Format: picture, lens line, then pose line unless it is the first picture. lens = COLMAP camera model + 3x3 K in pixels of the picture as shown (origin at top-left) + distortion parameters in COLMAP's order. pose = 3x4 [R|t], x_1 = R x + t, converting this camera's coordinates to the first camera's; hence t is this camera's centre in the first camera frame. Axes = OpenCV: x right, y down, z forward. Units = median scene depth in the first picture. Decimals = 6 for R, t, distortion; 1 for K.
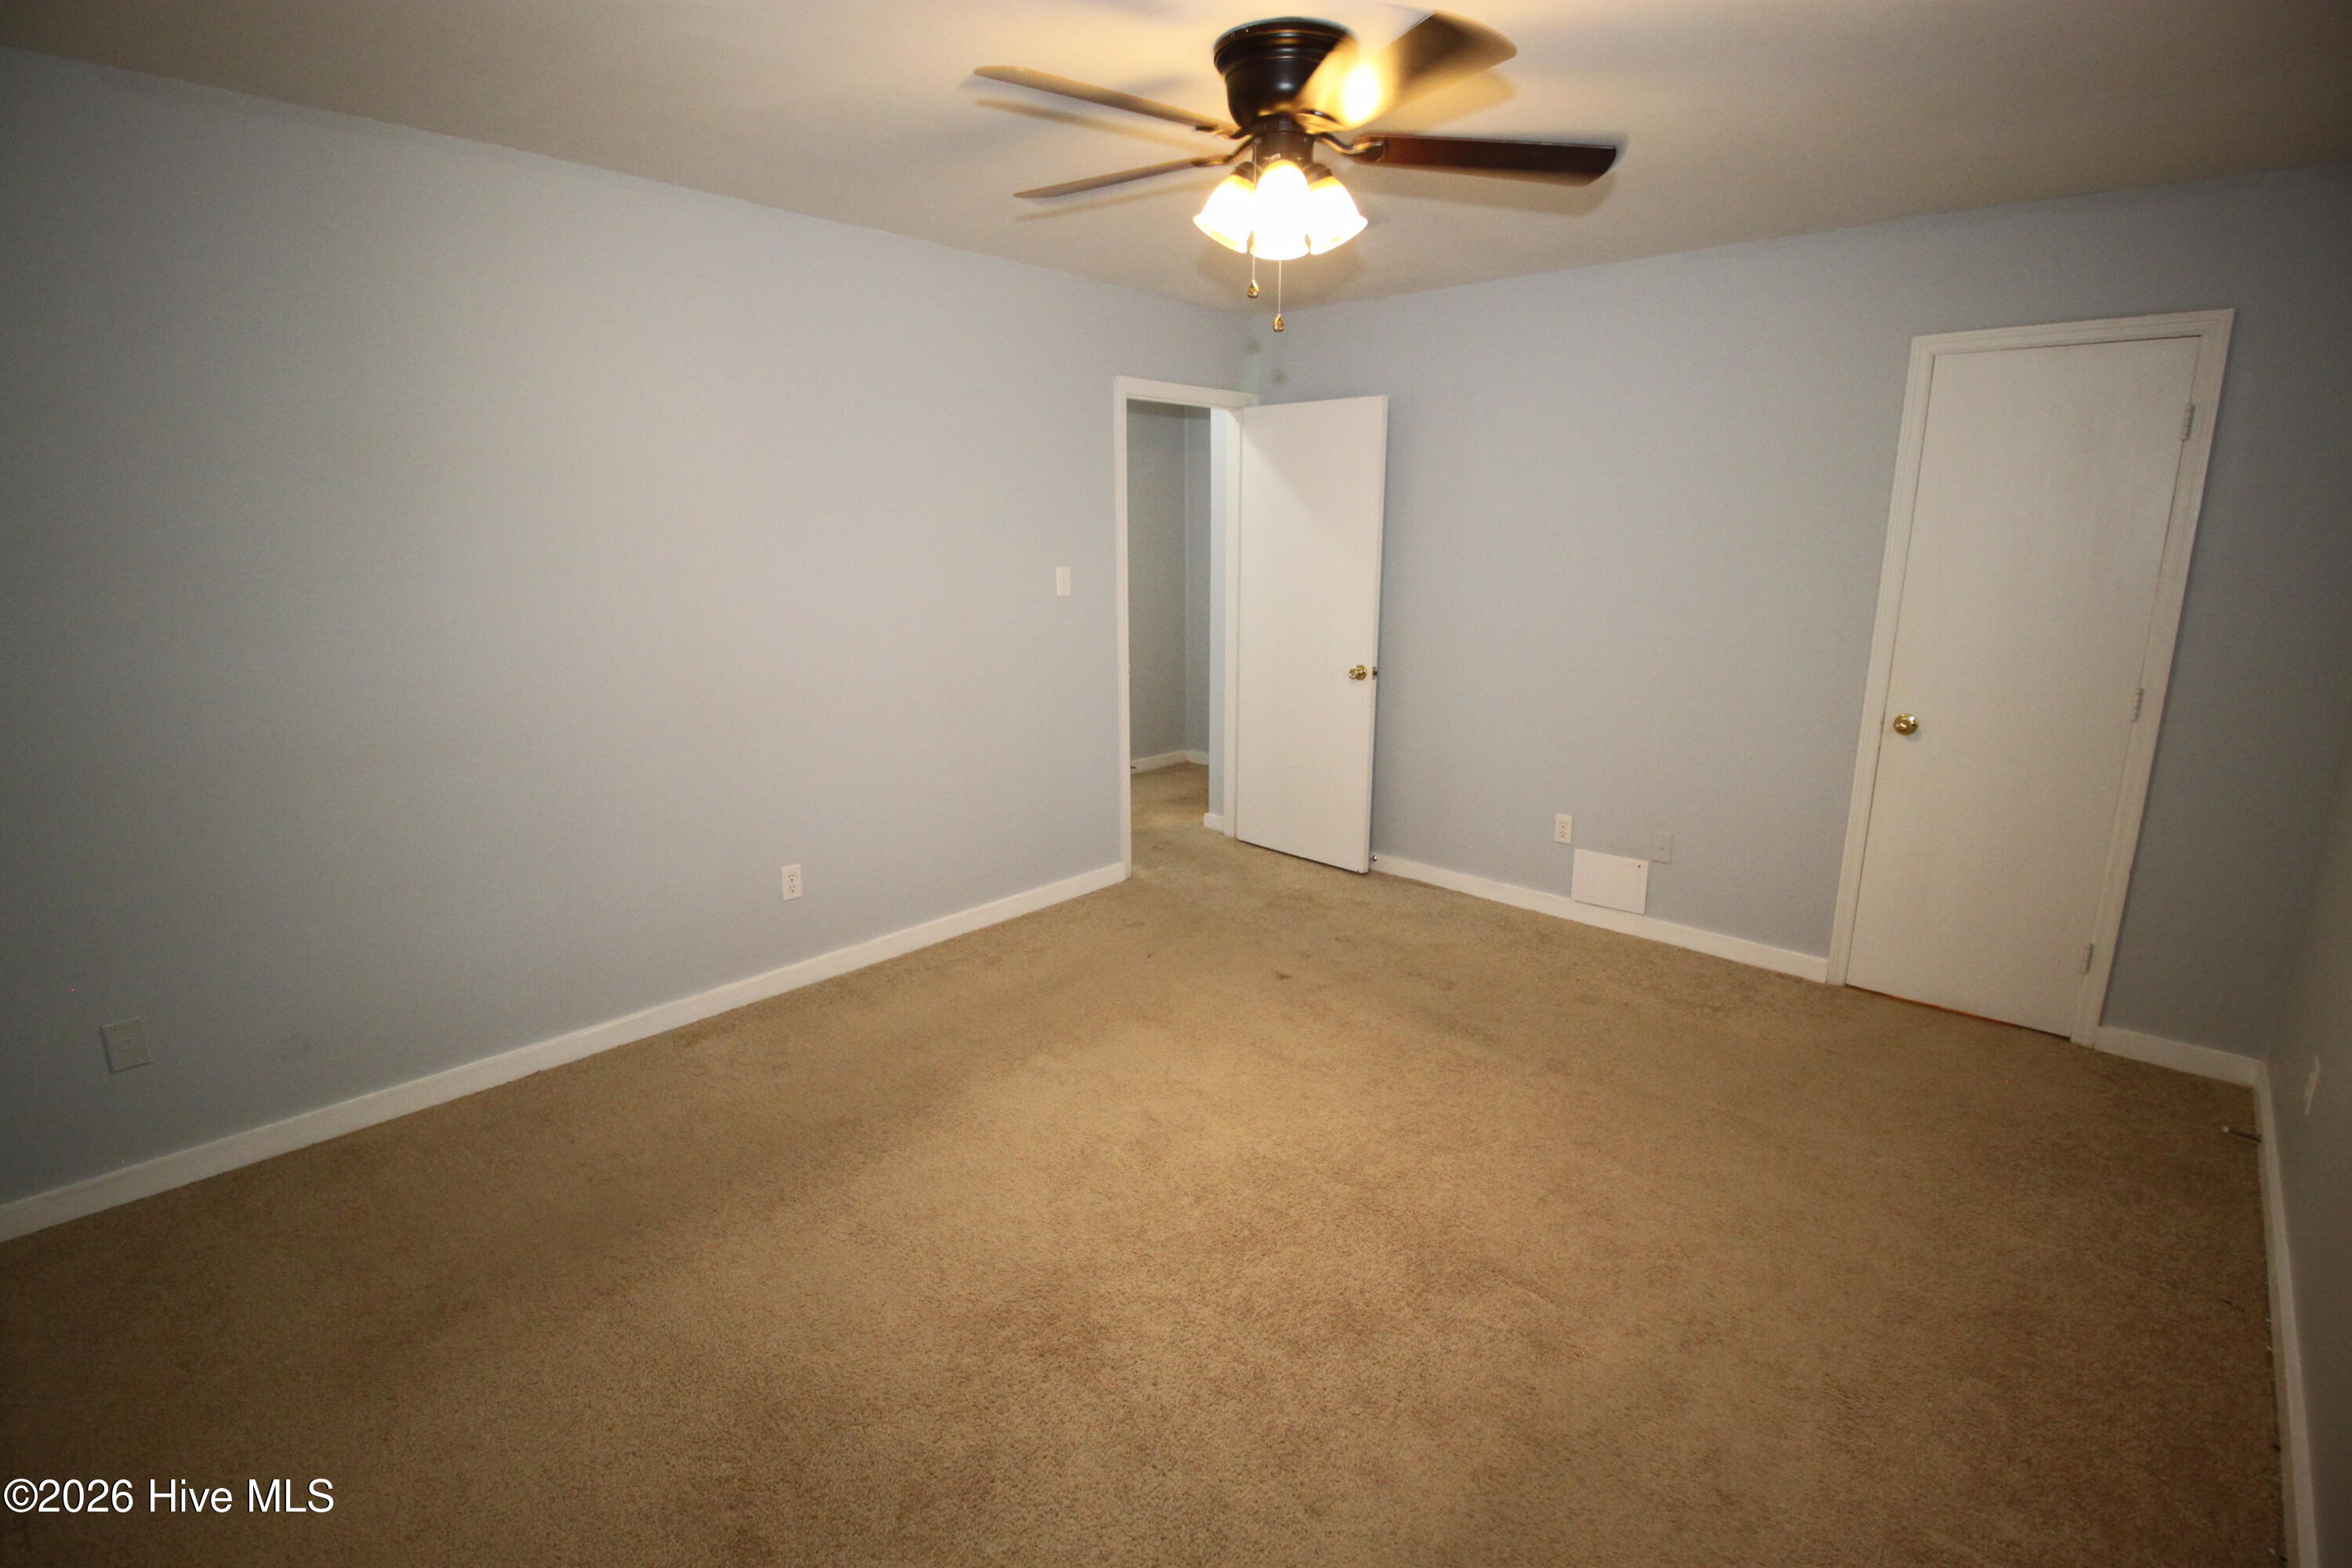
lens RADIAL K [[1086.9, 0, 1191.4], [0, 1086.9, 765.4], [0, 0, 1]] dist [-0.000450, -0.013896]
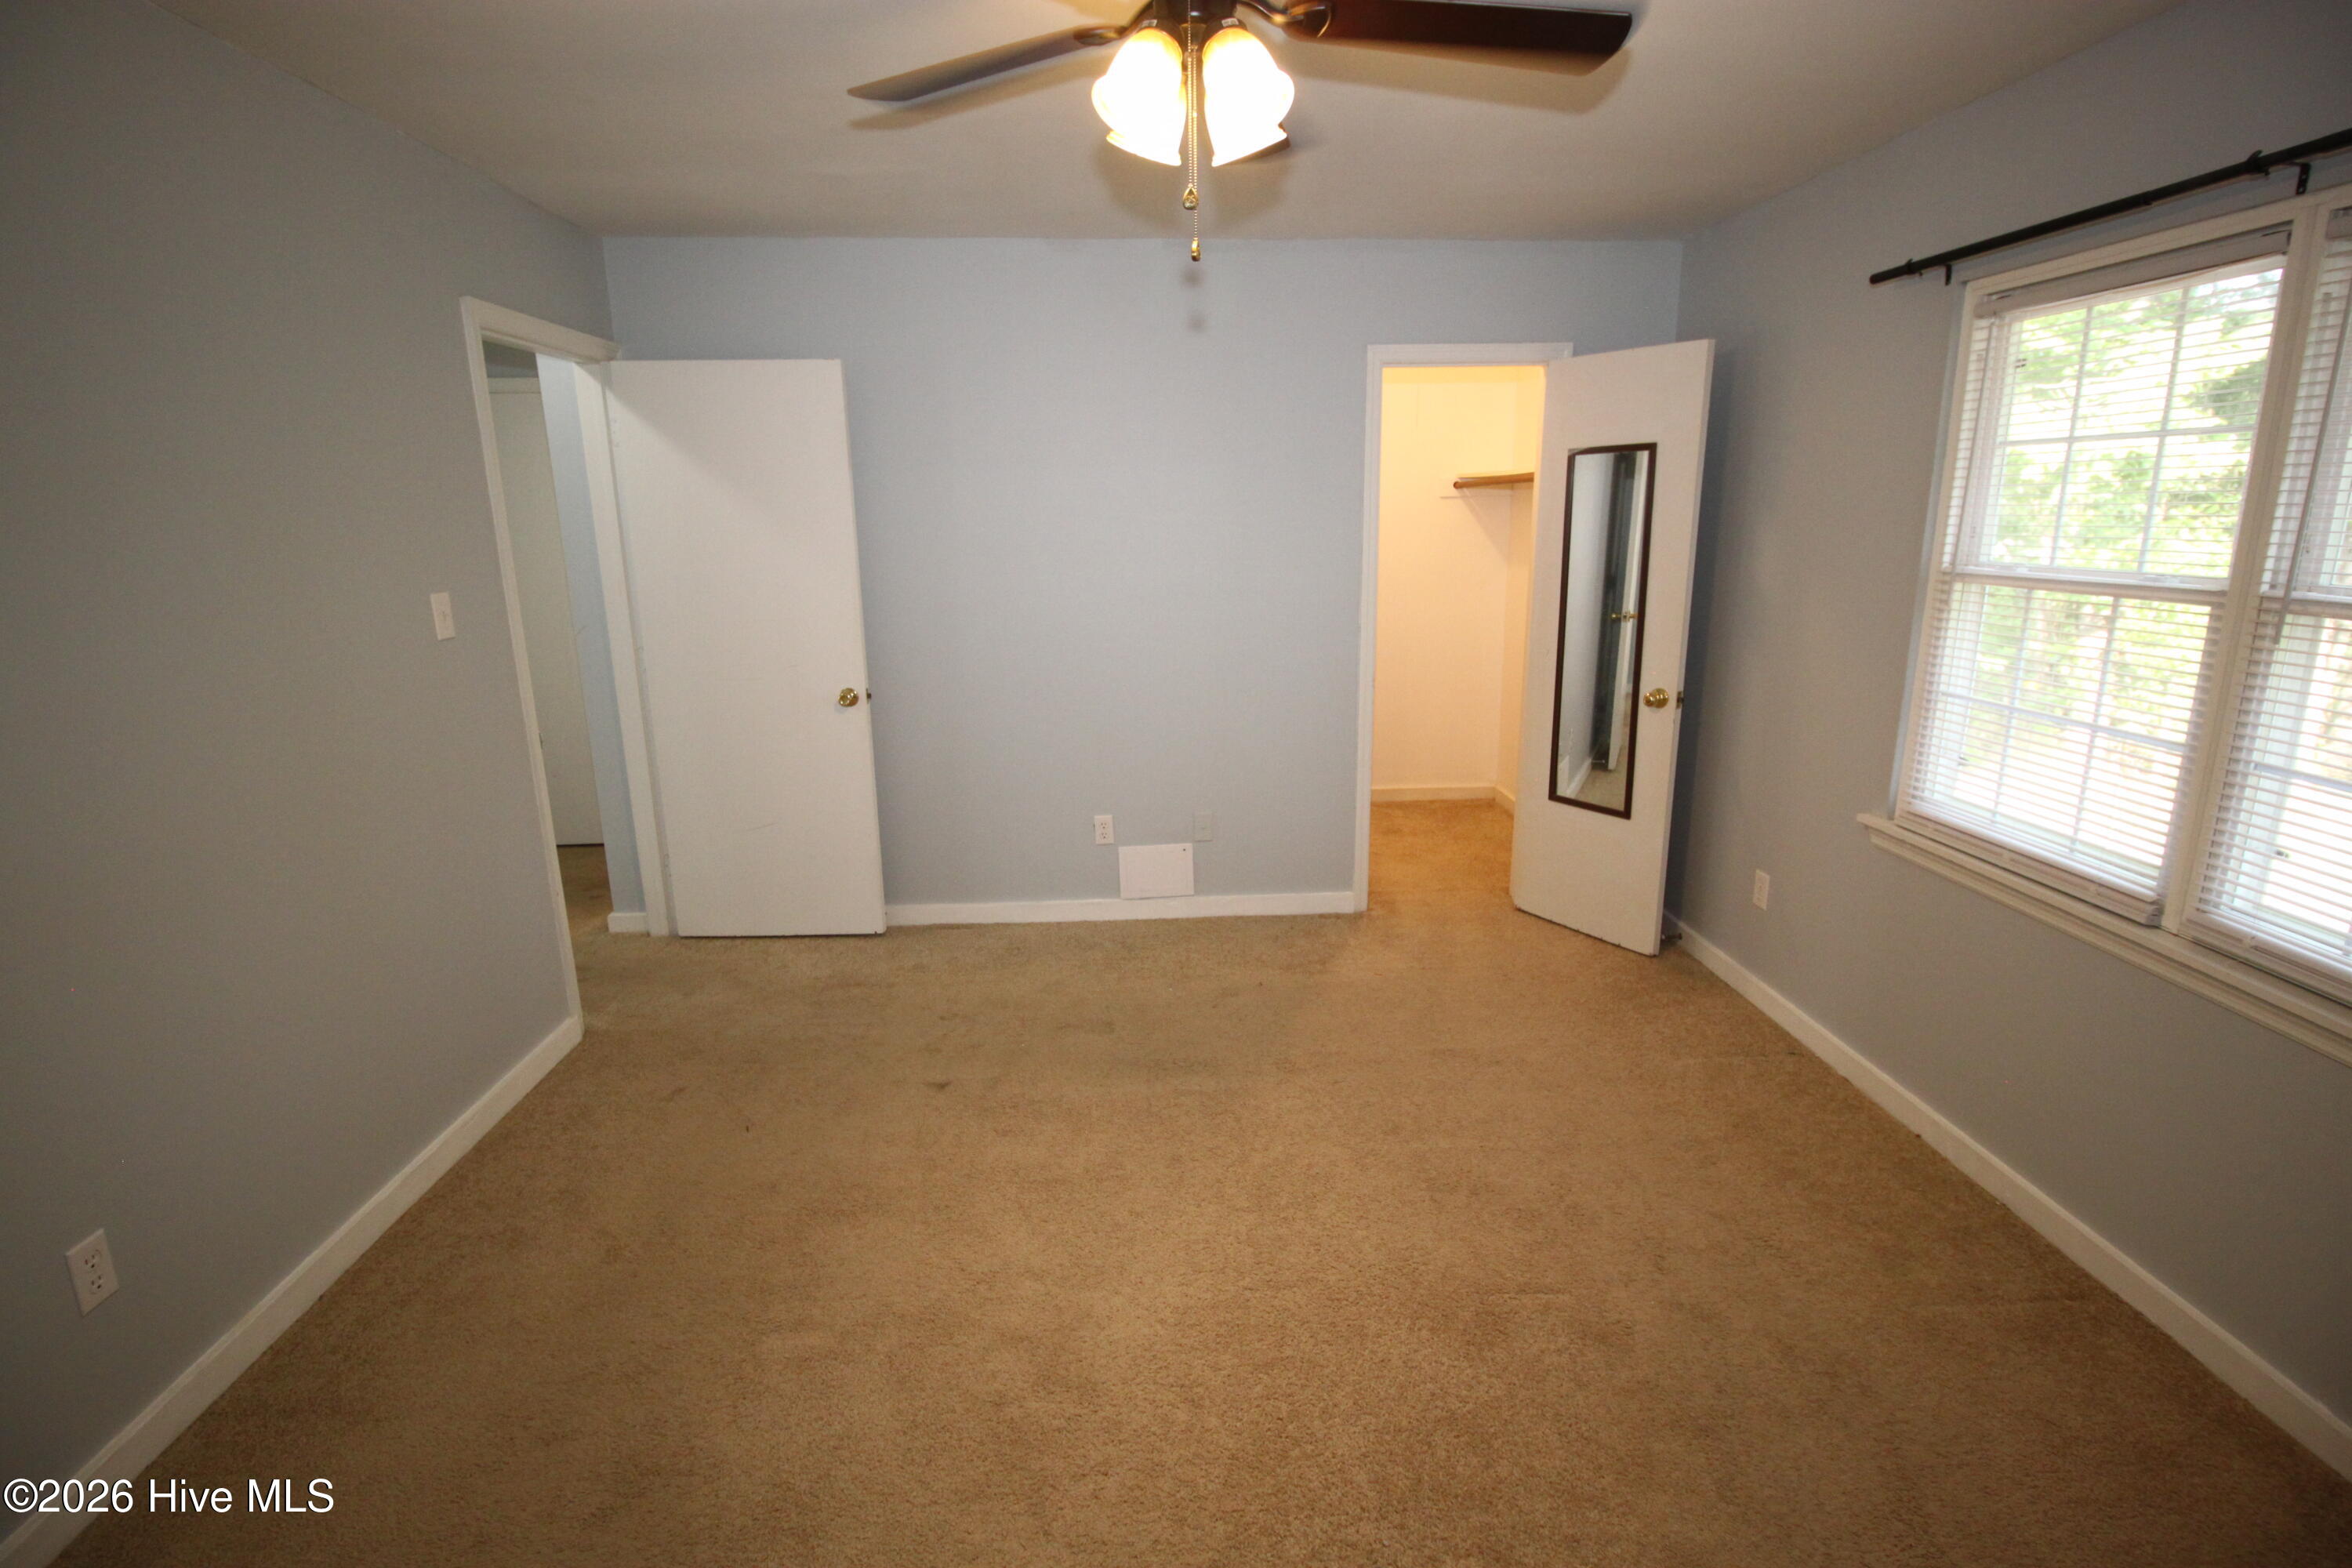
lens RADIAL K [[1086.9, 0, 1191.4], [0, 1086.9, 765.4], [0, 0, 1]] dist [-0.000450, -0.013896]
pose [[0.699129, -0.172809, 0.693798, -0.262040], [0.166570, 0.983019, 0.076996, -0.058954], [-0.695322, 0.061736, 0.716042, 0.250383]]
